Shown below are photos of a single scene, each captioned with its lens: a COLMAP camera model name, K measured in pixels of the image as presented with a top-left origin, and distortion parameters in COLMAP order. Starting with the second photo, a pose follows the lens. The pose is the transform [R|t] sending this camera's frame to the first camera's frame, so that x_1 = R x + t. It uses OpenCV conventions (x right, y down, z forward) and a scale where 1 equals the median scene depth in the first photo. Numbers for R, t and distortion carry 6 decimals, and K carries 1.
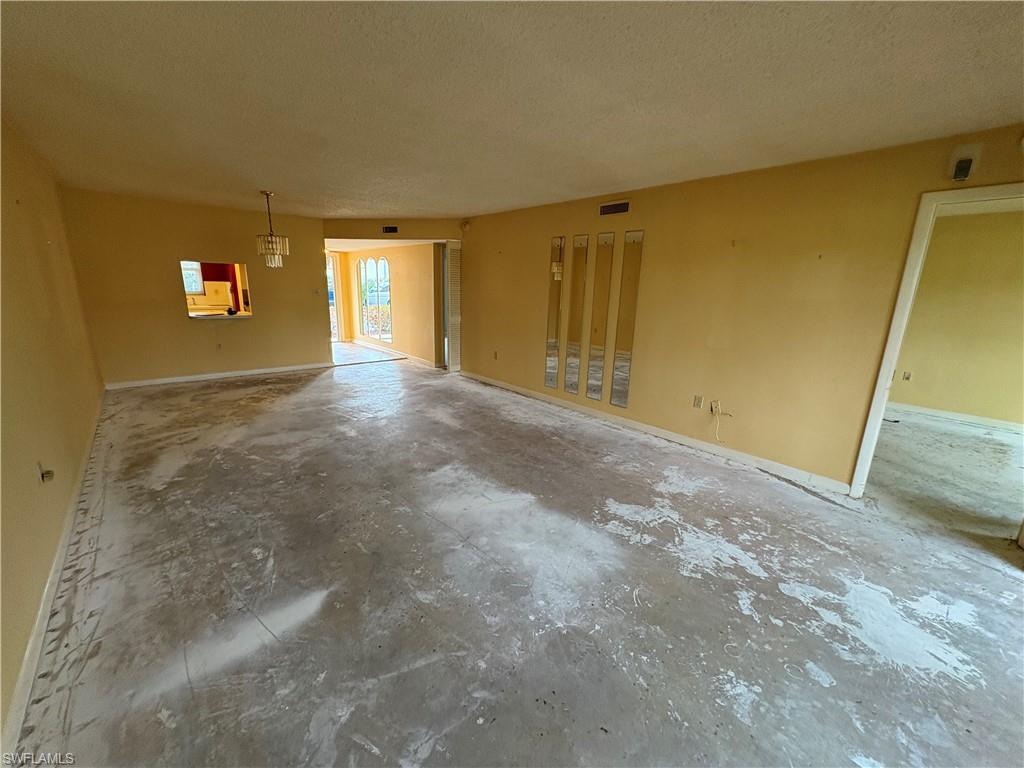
lens RADIAL K [[406.5, 0, 512.5], [0, 406.5, 384.9], [0, 0, 1]] dist [-0.001282, 0.000286]
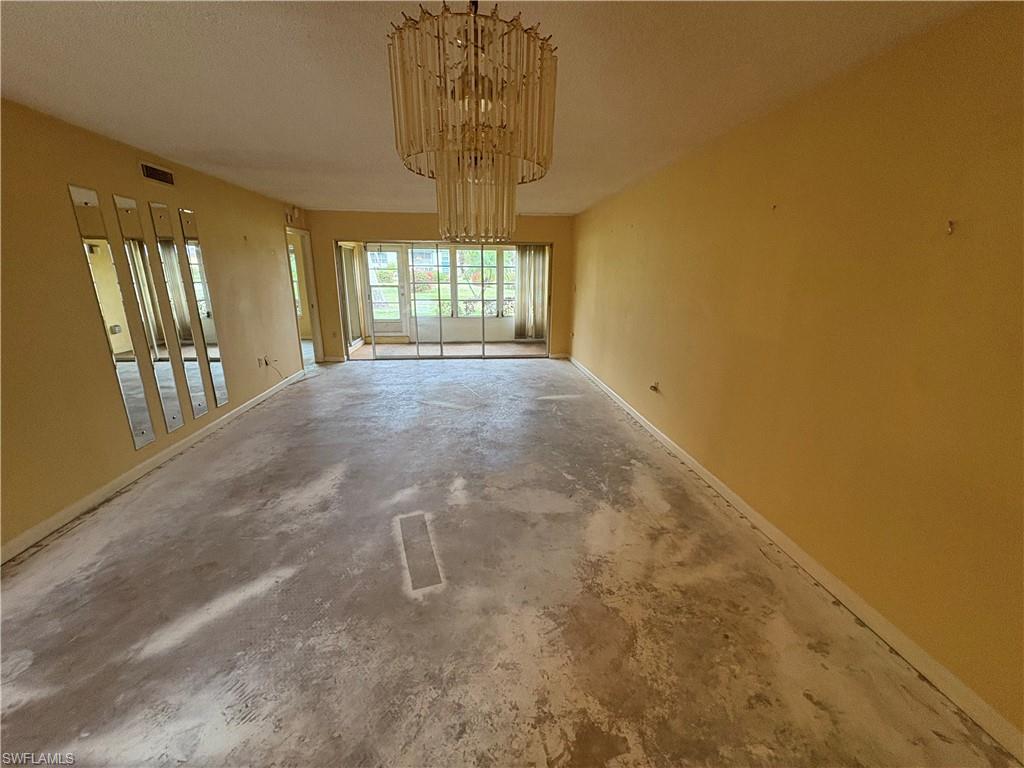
lens RADIAL K [[406.5, 0, 511.8], [0, 406.5, 384.8], [0, 0, 1]] dist [-0.001282, 0.000286]
pose [[-0.808080, -0.191272, 0.557156, -0.888859], [0.109239, 0.880755, 0.460800, -0.391532], [-0.578856, 0.433227, -0.690826, 1.431216]]
